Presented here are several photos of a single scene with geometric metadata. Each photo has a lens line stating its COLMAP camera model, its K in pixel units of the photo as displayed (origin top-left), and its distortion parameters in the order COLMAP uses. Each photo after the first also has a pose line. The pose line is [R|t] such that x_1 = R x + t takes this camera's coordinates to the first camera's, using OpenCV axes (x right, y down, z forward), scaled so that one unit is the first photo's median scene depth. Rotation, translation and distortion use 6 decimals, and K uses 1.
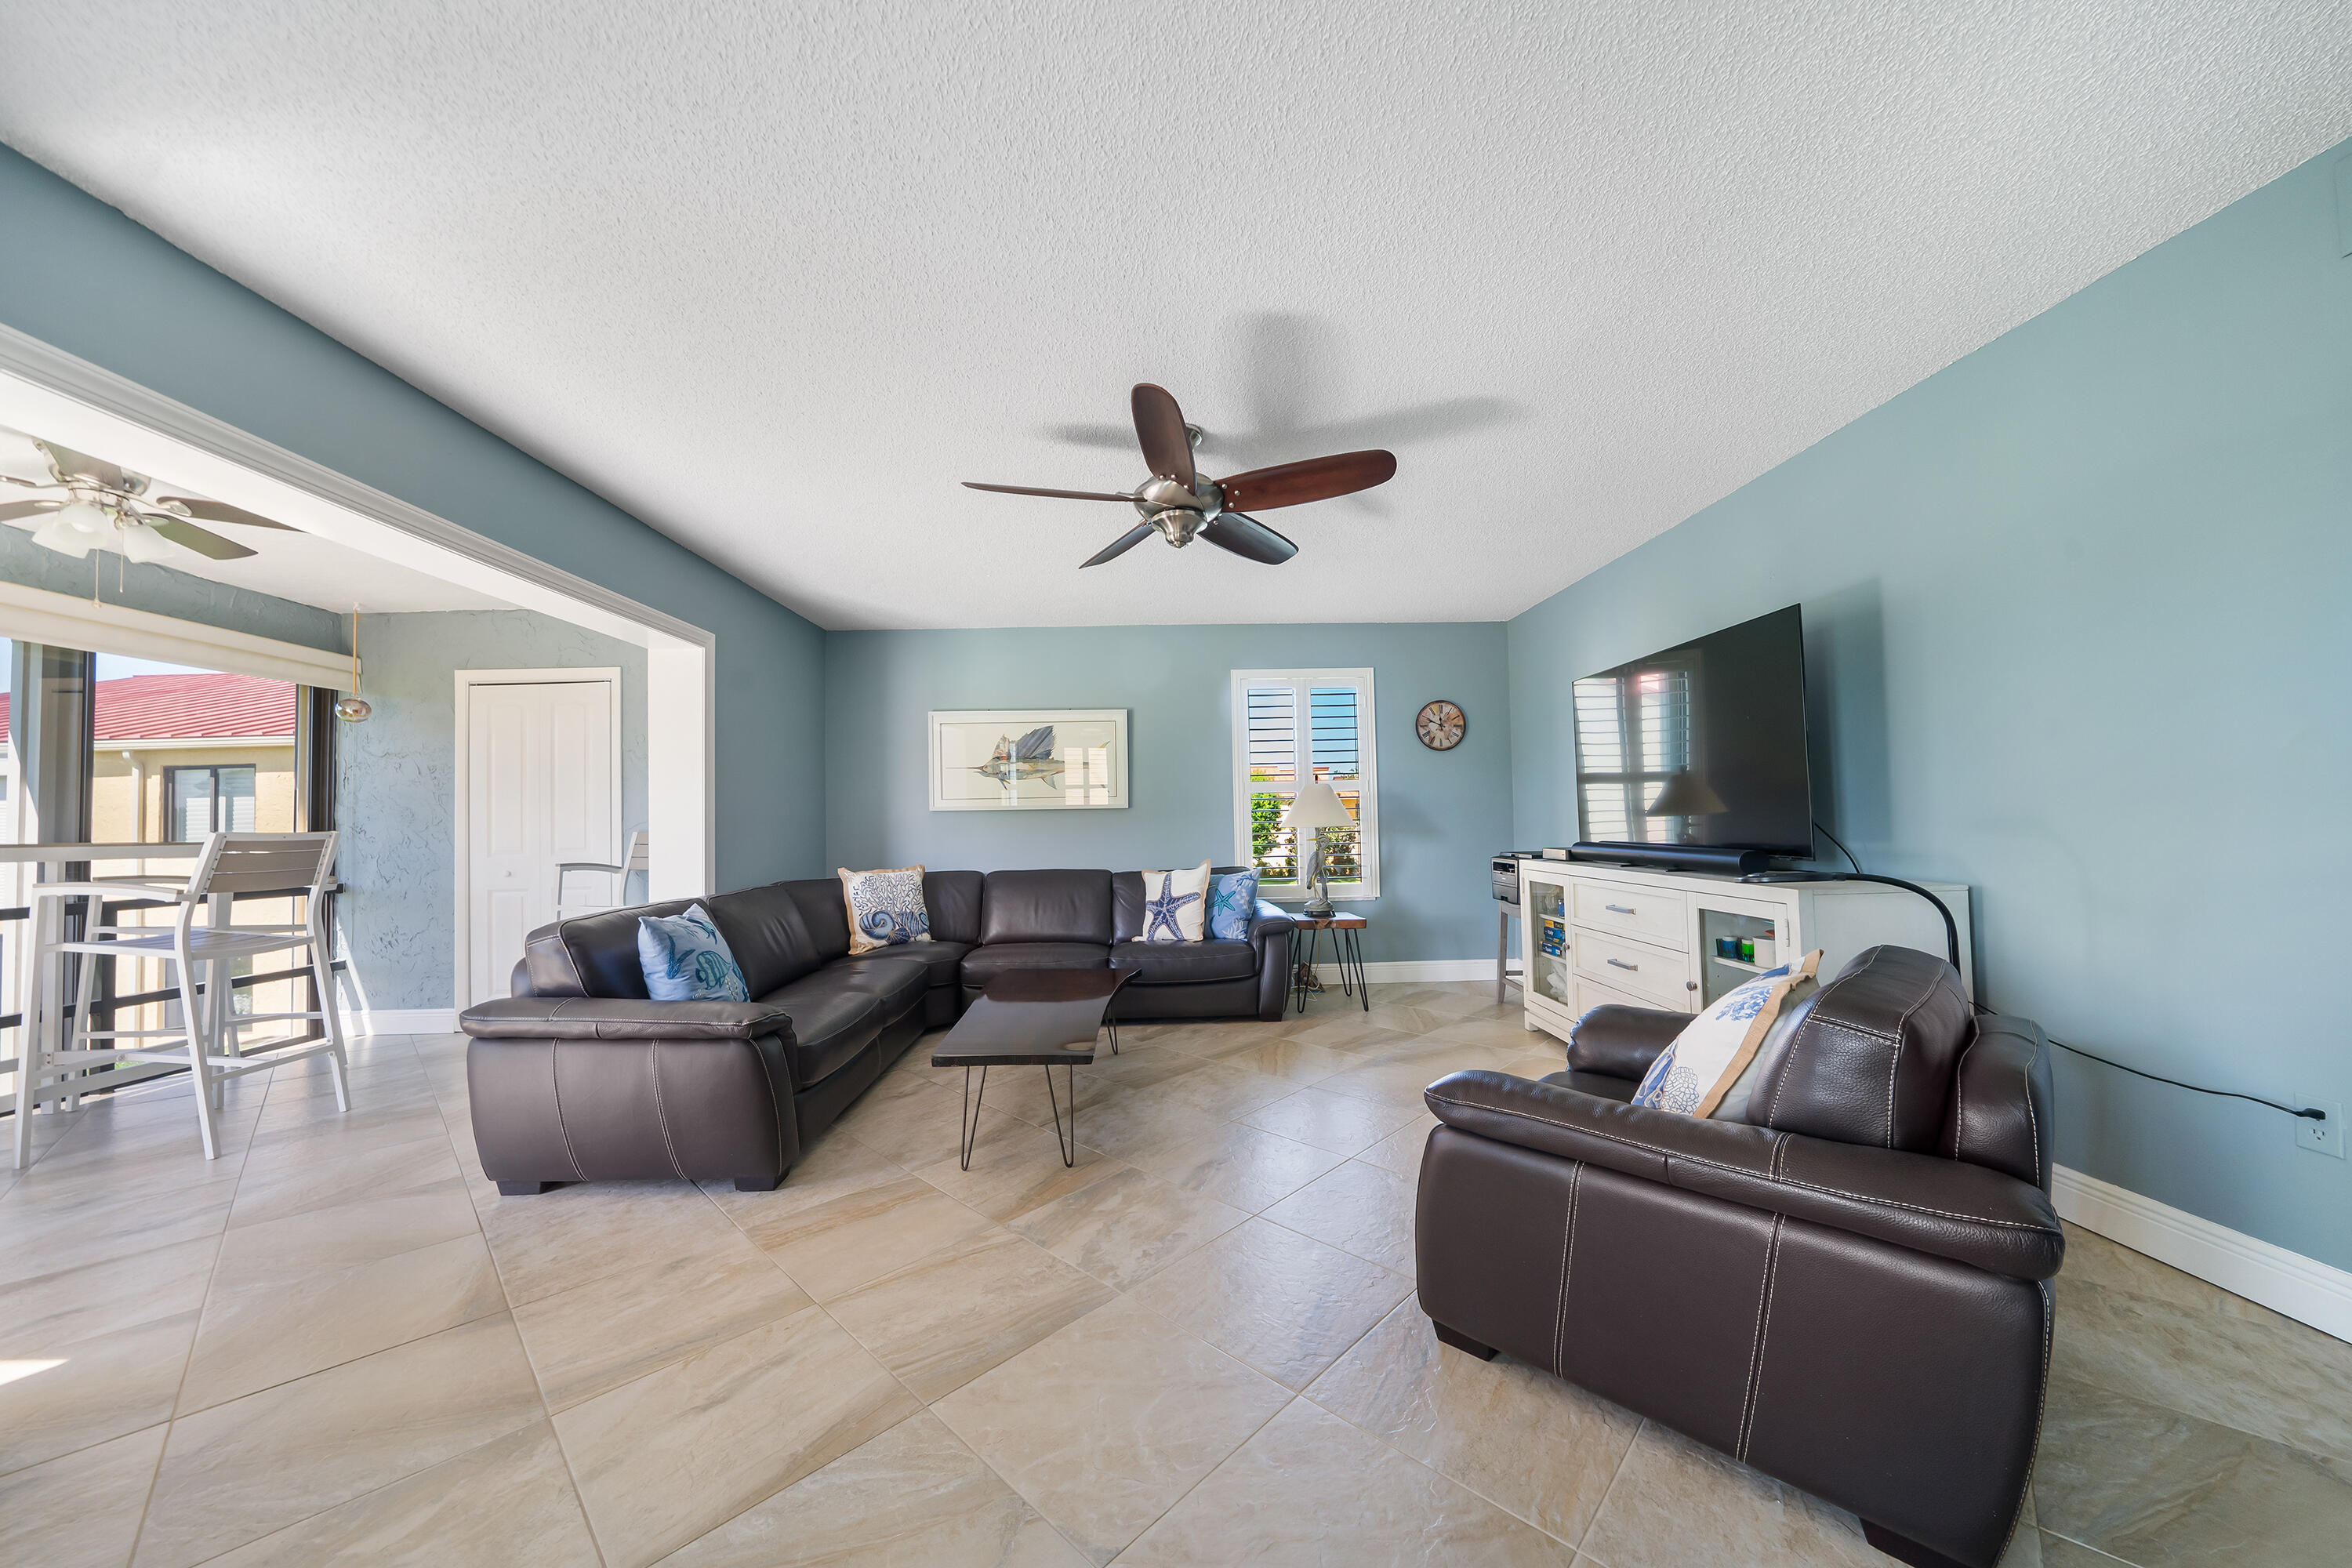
lens RADIAL K [[794.3, 0, 1189.5], [0, 794.3, 794.8], [0, 0, 1]] dist [-0.006582, 0.000047]
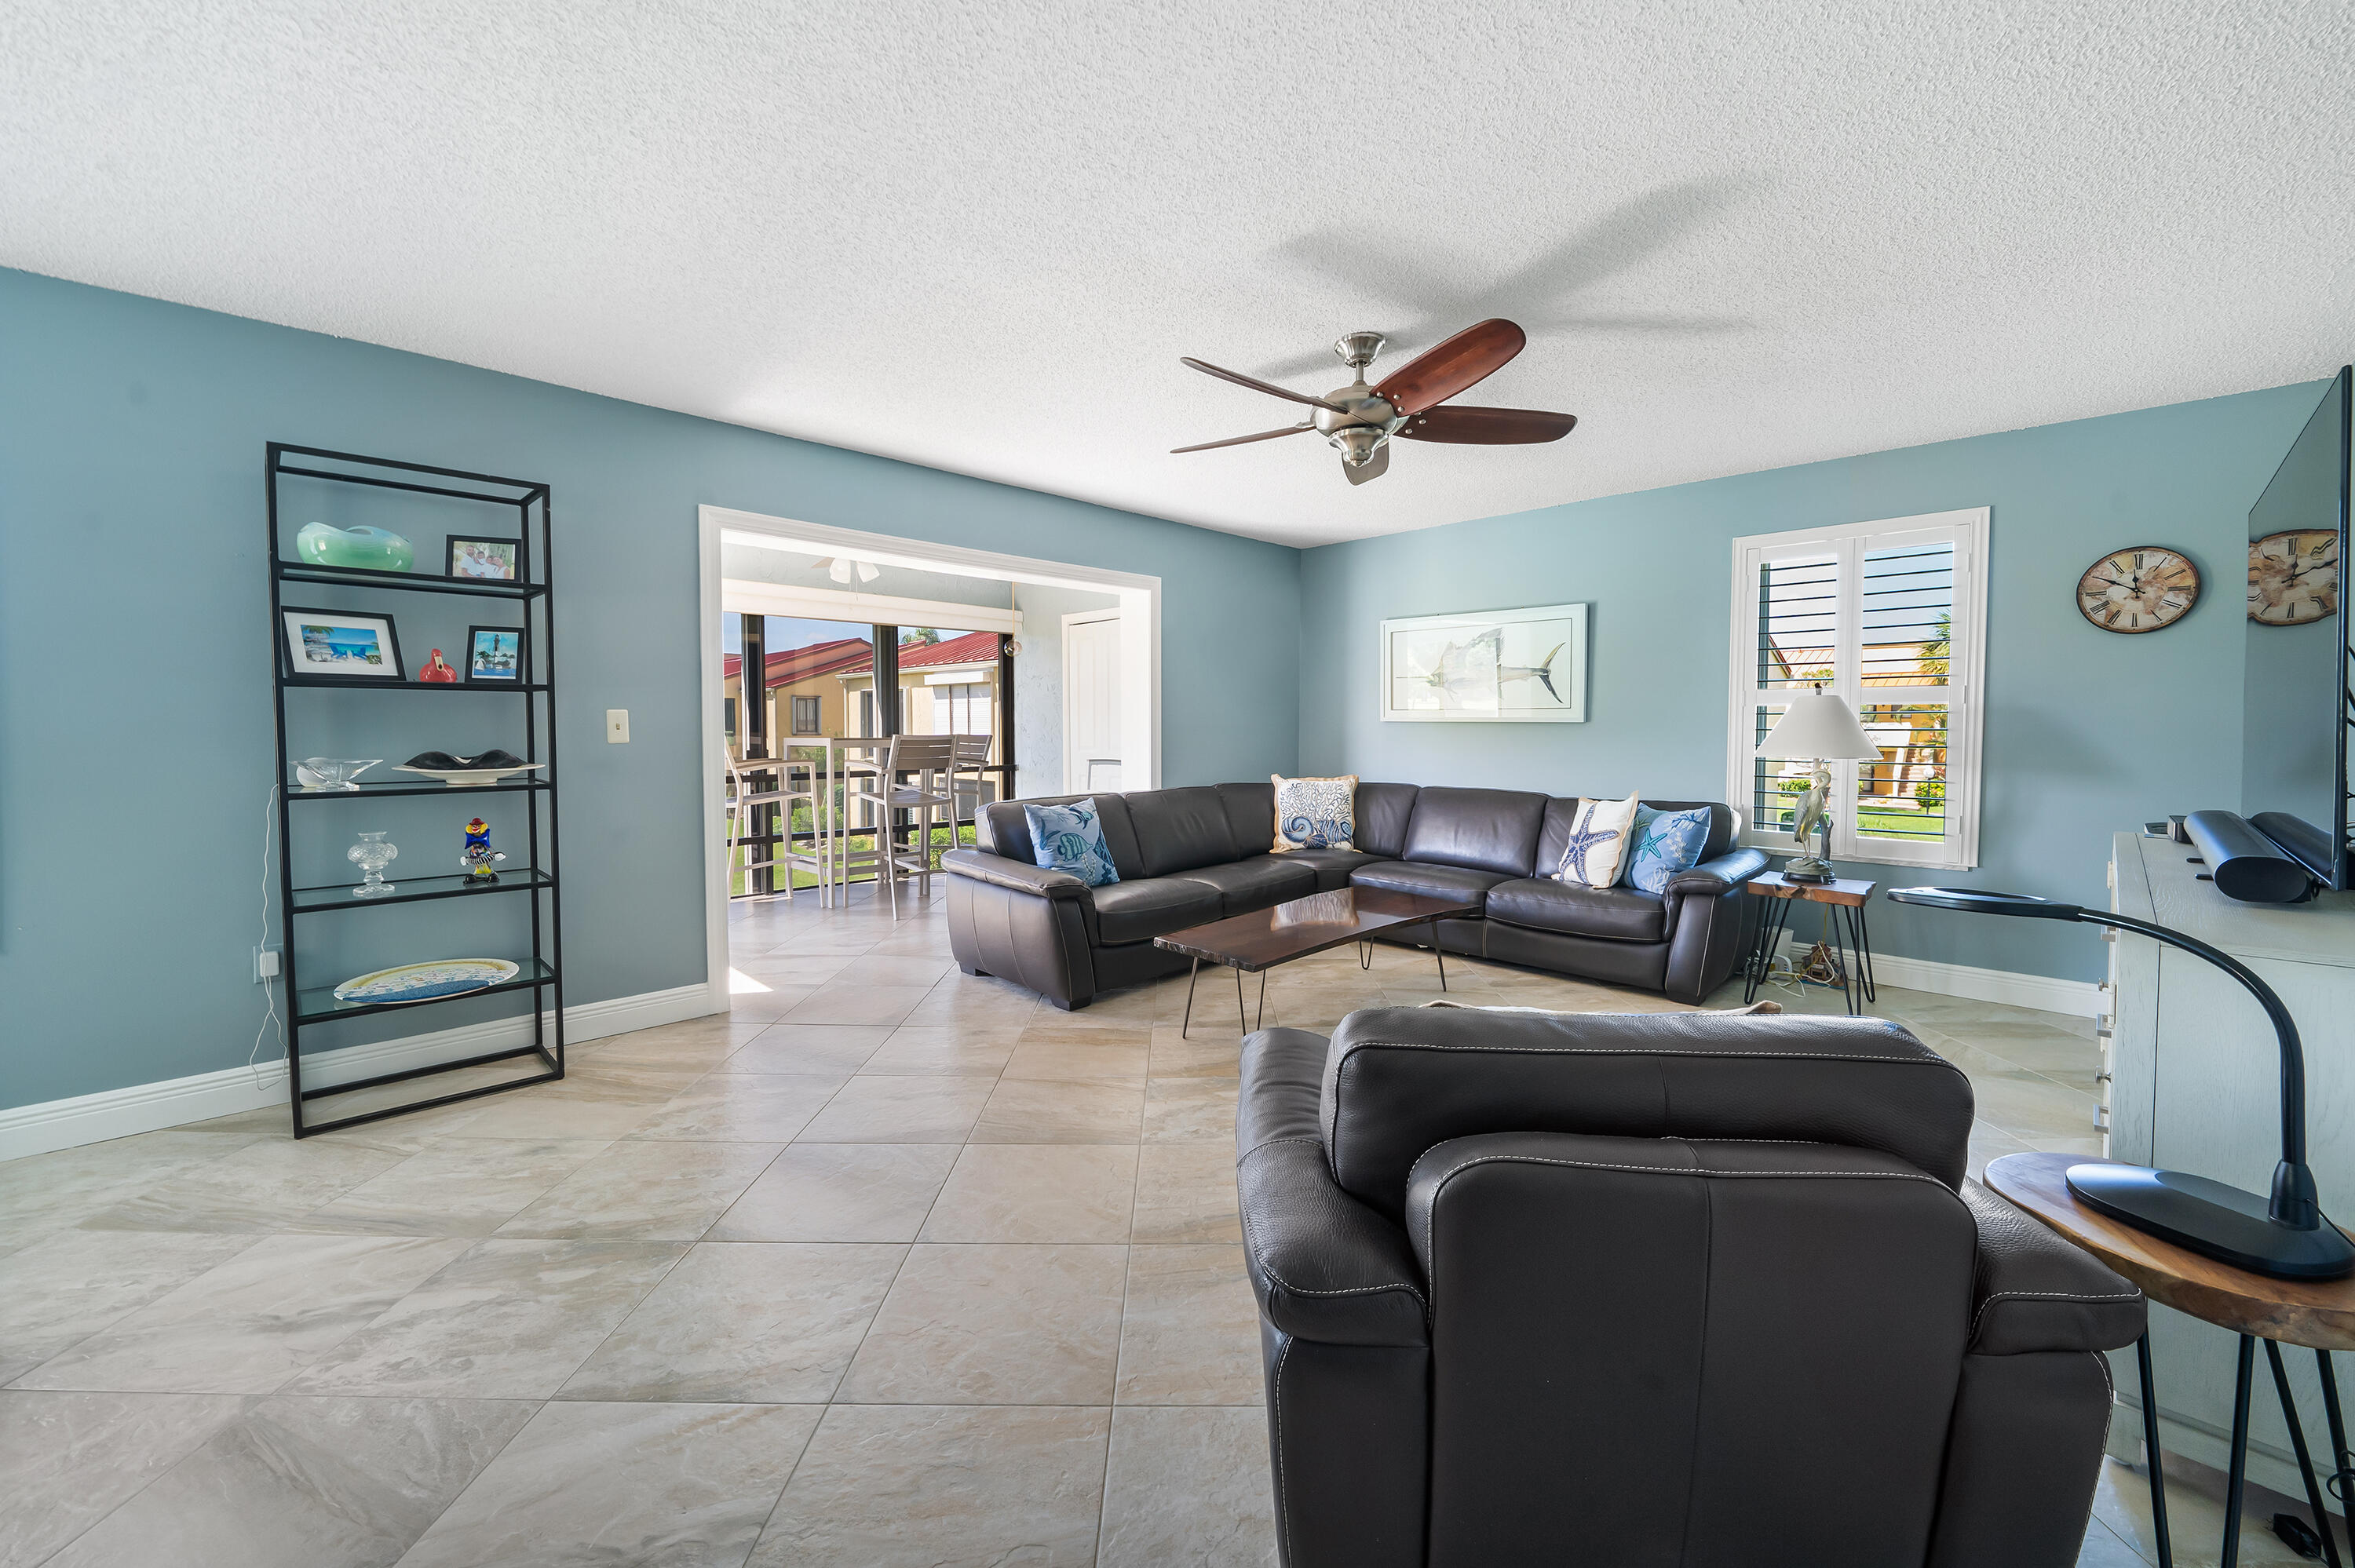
lens RADIAL K [[912.7, 0, 1211.8], [0, 912.7, 759.7], [0, 0, 1]] dist [-0.000274, -0.000032]
pose [[0.701275, 0.049715, -0.711155, 0.388189], [0.010903, 0.996701, 0.080428, -0.029859], [0.712808, -0.064156, 0.698419, 0.053538]]
